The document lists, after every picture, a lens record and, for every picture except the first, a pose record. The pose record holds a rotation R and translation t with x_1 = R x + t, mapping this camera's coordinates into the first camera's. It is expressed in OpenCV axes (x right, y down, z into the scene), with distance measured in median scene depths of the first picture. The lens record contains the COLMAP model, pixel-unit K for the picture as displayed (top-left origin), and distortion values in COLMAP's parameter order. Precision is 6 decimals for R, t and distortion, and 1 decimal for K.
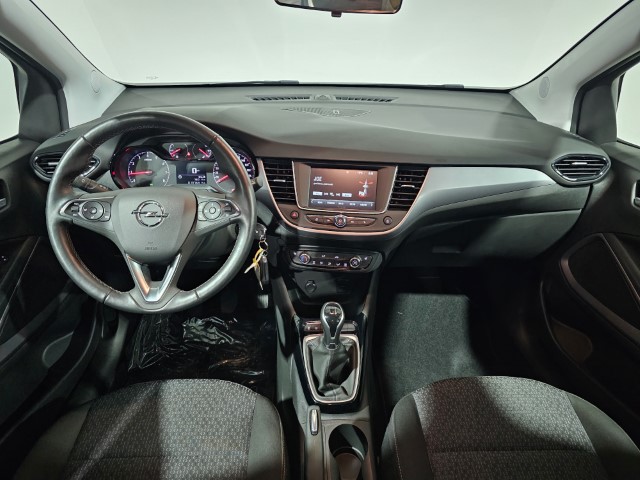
lens RADIAL K [[424.0, 0, 307.9], [0, 424.0, 239.3], [0, 0, 1]] dist [0.001080, -0.001927]
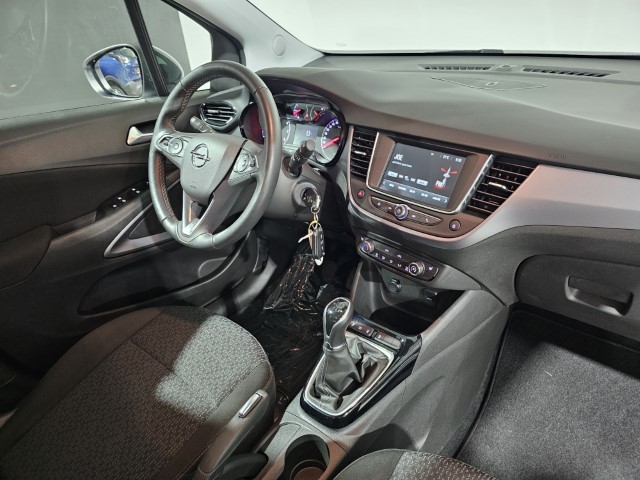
lens RADIAL K [[424.0, 0, 307.9], [0, 424.0, 239.3], [0, 0, 1]] dist [0.001080, -0.001927]
pose [[0.751550, 0.270765, -0.601547, 0.434935], [-0.255848, 0.960146, 0.112528, -0.037313], [0.608041, 0.069334, 0.790872, 0.253915]]
